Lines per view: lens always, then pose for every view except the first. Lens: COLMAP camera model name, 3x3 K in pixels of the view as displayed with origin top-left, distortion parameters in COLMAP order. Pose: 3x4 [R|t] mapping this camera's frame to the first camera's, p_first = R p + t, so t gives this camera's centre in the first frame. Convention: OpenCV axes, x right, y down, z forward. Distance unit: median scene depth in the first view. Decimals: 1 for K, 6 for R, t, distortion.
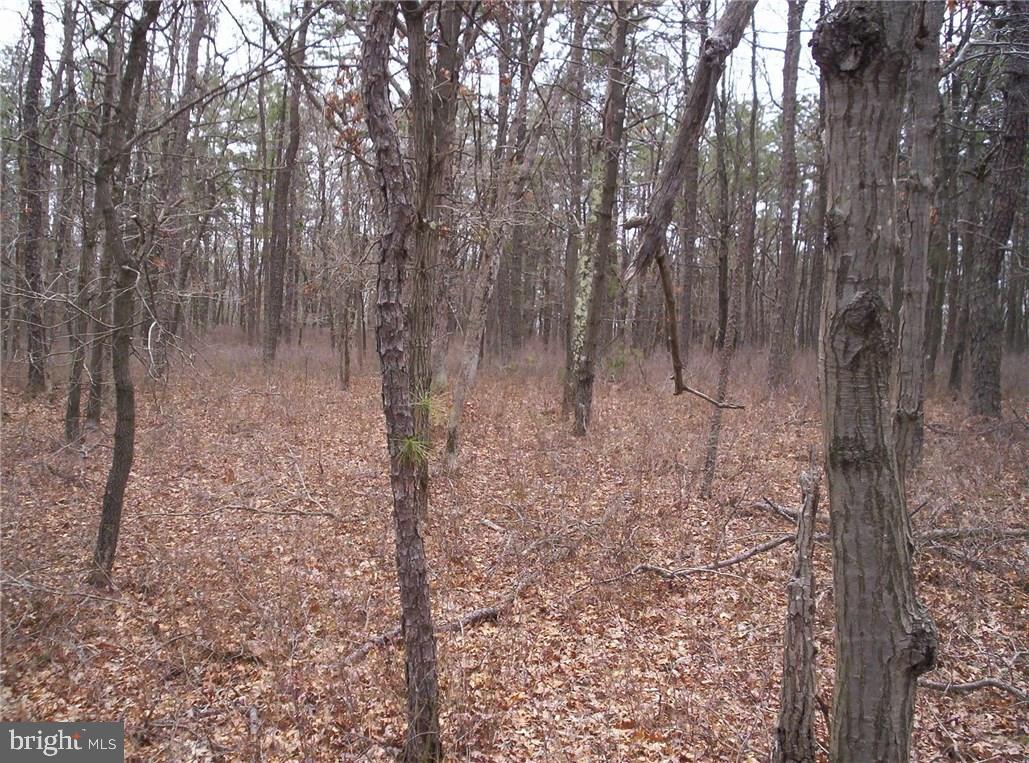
lens RADIAL K [[1127.9, 0, 500.2], [0, 1127.9, 407.2], [0, 0, 1]] dist [-0.096314, 0.040321]
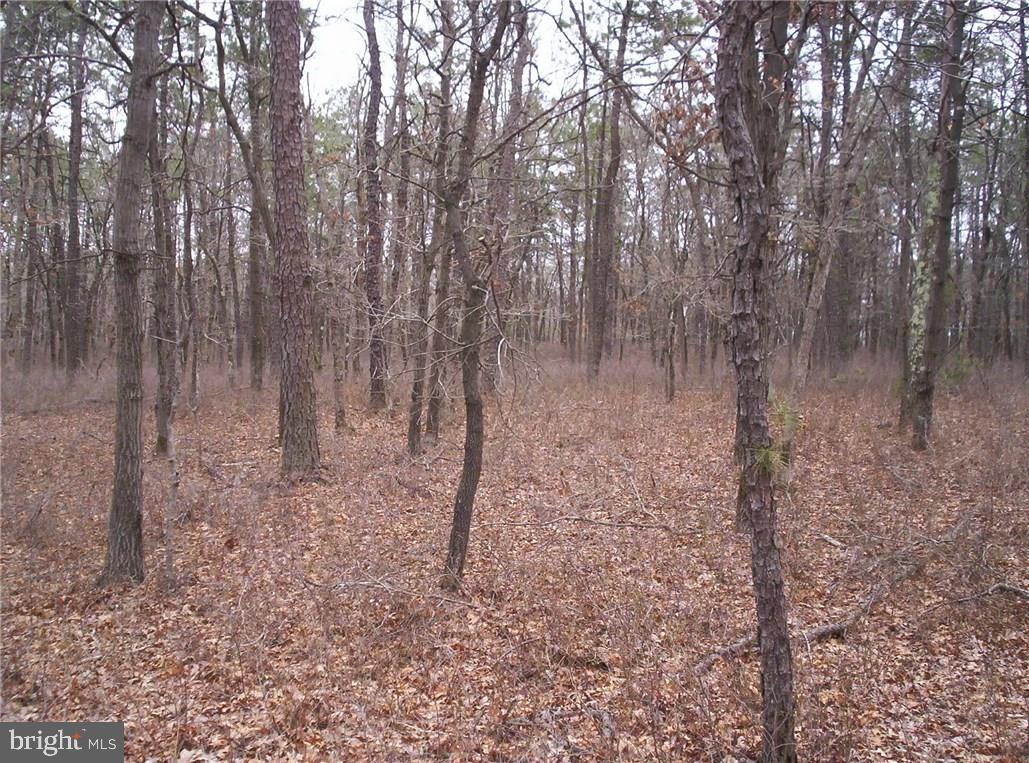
lens RADIAL K [[1127.9, 0, 500.2], [0, 1127.9, 407.2], [0, 0, 1]] dist [-0.096314, 0.040321]
pose [[0.960795, -0.007547, -0.277158, -0.017790], [0.003764, 0.999892, -0.014177, 0.002587], [0.277235, 0.012578, 0.960720, -0.011097]]
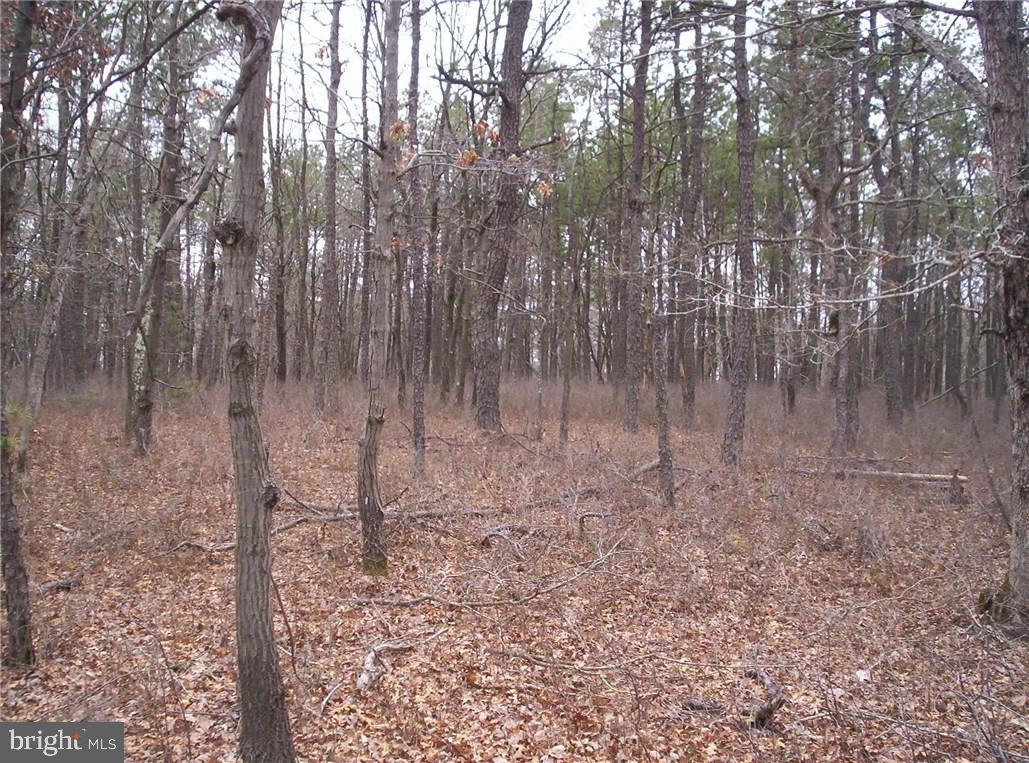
lens RADIAL K [[1127.9, 0, 500.2], [0, 1127.9, 407.2], [0, 0, 1]] dist [-0.096314, 0.040321]
pose [[0.930154, -0.020489, 0.366597, -0.006200], [0.031278, 0.999234, -0.023513, 0.025566], [-0.365835, 0.033338, 0.930082, -0.316728]]
